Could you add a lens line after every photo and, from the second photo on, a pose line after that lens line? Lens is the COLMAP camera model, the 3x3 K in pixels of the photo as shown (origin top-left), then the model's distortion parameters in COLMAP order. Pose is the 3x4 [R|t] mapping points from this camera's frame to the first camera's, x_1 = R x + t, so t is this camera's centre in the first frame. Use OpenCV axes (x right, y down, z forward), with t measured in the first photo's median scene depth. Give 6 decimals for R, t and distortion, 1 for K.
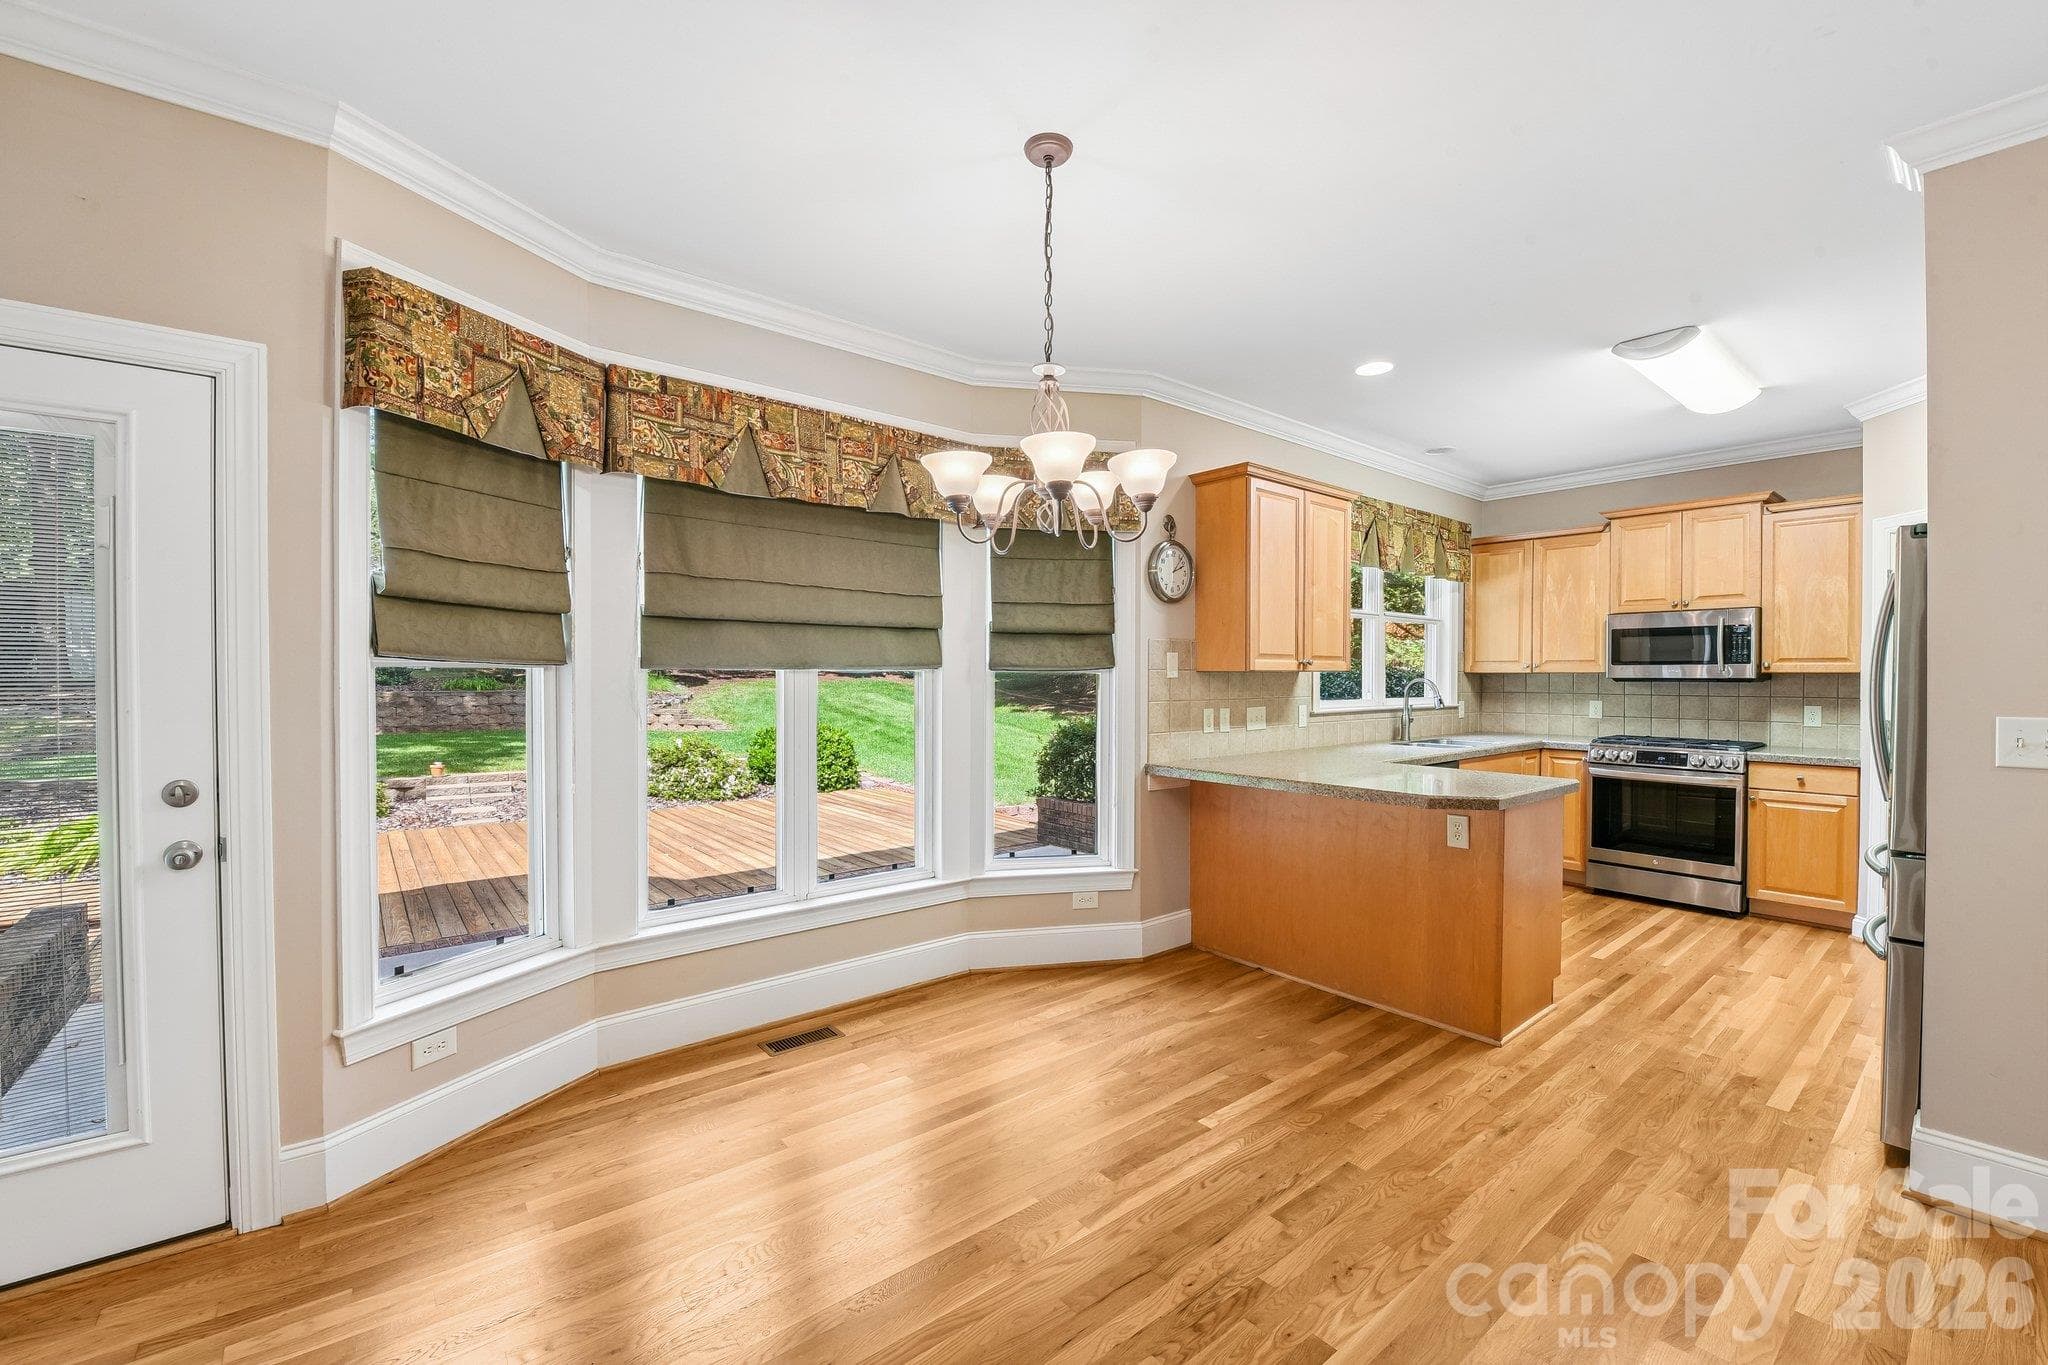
lens RADIAL K [[820.6, 0, 1027.0], [0, 820.6, 683.4], [0, 0, 1]] dist [-0.017247, 0.000036]
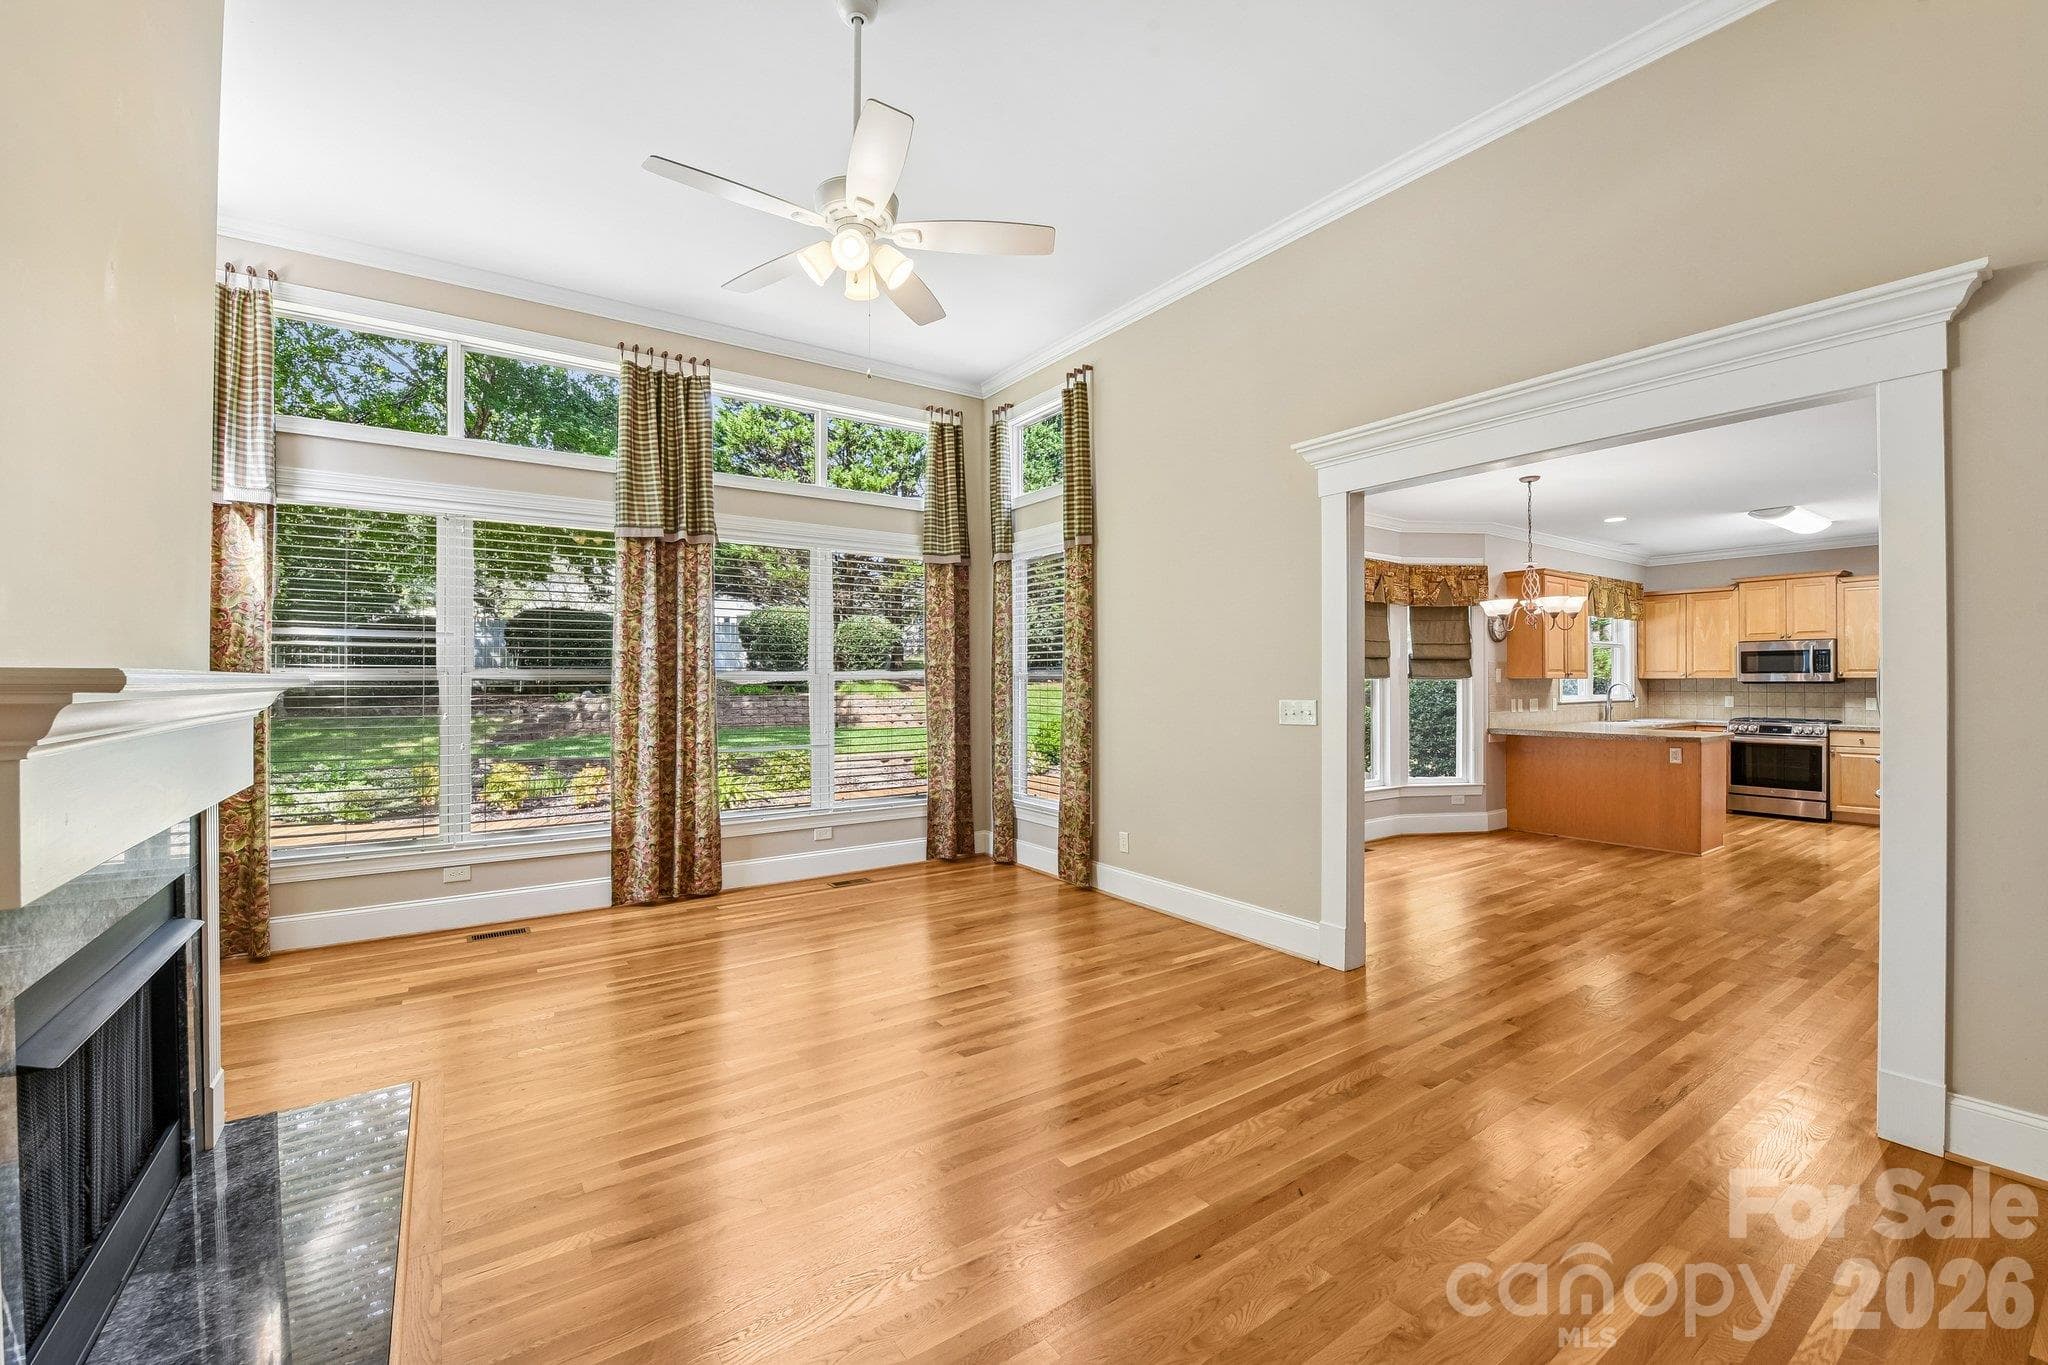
lens RADIAL K [[820.6, 0, 1017.0], [0, 820.6, 681.5], [0, 0, 1]] dist [-0.017247, 0.000036]
pose [[0.997116, -0.003581, -0.075807, -0.639094], [0.002876, 0.999952, -0.009408, 0.004450], [0.075837, 0.009163, 0.997078, -0.767288]]
